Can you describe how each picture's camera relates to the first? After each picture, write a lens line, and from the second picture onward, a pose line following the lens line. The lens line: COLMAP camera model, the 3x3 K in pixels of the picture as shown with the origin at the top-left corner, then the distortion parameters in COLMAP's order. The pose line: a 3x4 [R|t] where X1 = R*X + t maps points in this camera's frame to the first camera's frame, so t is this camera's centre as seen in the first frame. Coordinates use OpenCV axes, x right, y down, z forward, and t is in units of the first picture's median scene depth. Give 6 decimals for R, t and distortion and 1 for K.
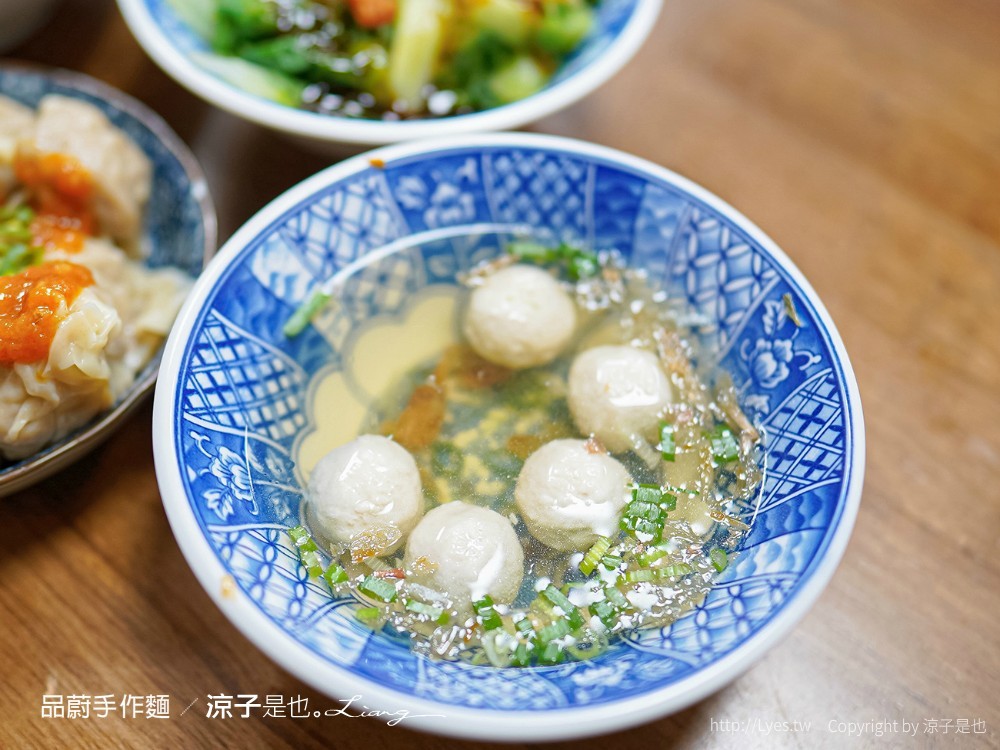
lens RADIAL K [[1247.1, 0, 512.8], [0, 1247.1, 325.9], [0, 0, 1]] dist [-0.004897, 0.025702]
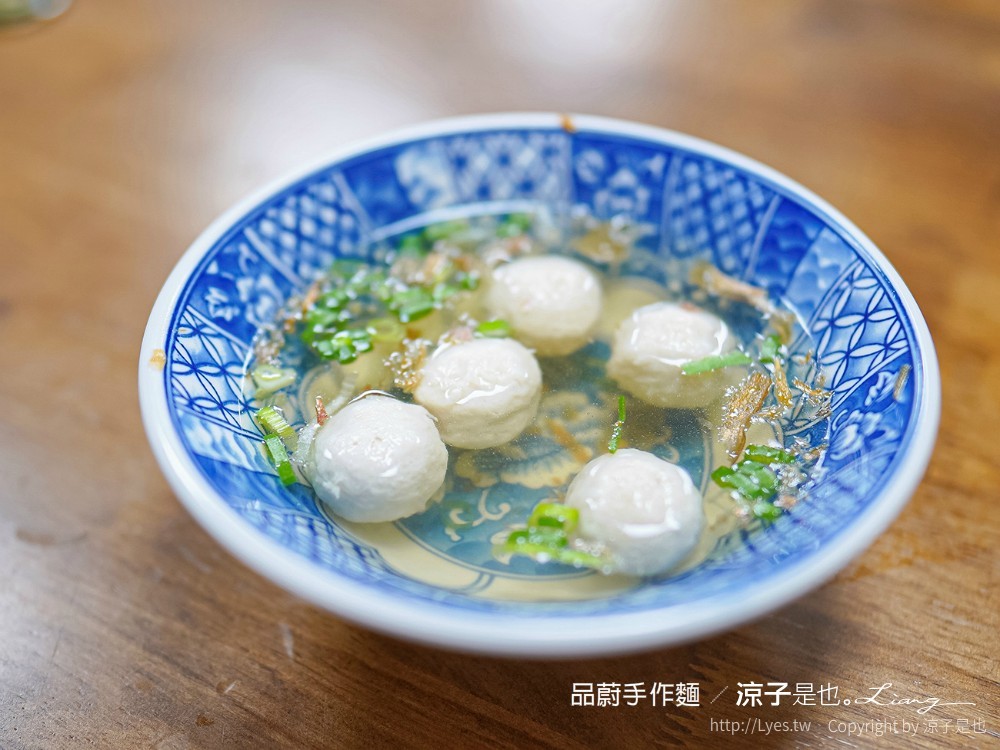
lens RADIAL K [[1247.1, 0, 512.8], [0, 1247.1, 325.9], [0, 0, 1]] dist [-0.004897, 0.025702]
pose [[0.825853, 0.326070, -0.460049, 0.351959], [-0.433156, 0.889194, -0.147341, 0.169694], [0.361030, 0.320955, 0.875583, 0.182272]]
